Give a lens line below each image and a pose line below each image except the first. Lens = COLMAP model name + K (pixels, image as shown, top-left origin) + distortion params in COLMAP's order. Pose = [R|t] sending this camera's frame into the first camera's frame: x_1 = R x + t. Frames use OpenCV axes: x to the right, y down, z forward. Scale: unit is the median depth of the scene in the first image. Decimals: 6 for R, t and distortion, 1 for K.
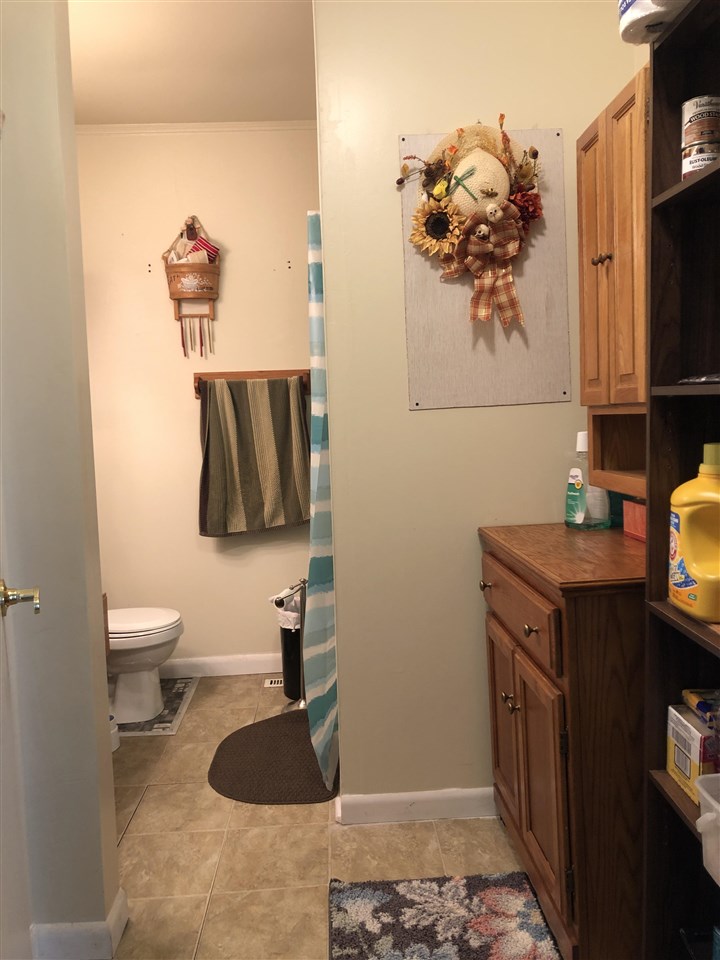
lens RADIAL K [[790.6, 0, 359.4], [0, 790.6, 481.1], [0, 0, 1]] dist [0.002887, -0.009530]
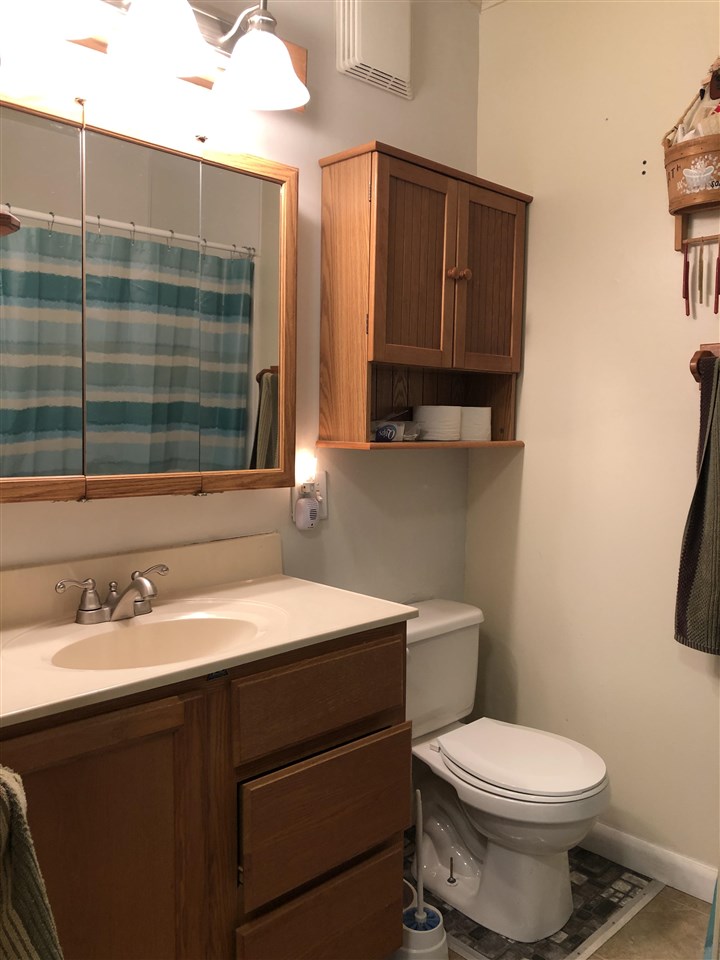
lens RADIAL K [[790.6, 0, 359.3], [0, 790.6, 471.4], [0, 0, 1]] dist [0.002887, -0.009530]
pose [[0.660956, 0.088603, -0.745175, 0.051000], [-0.103120, 0.994309, 0.026760, -0.039624], [0.743306, 0.059155, 0.666331, 0.469912]]
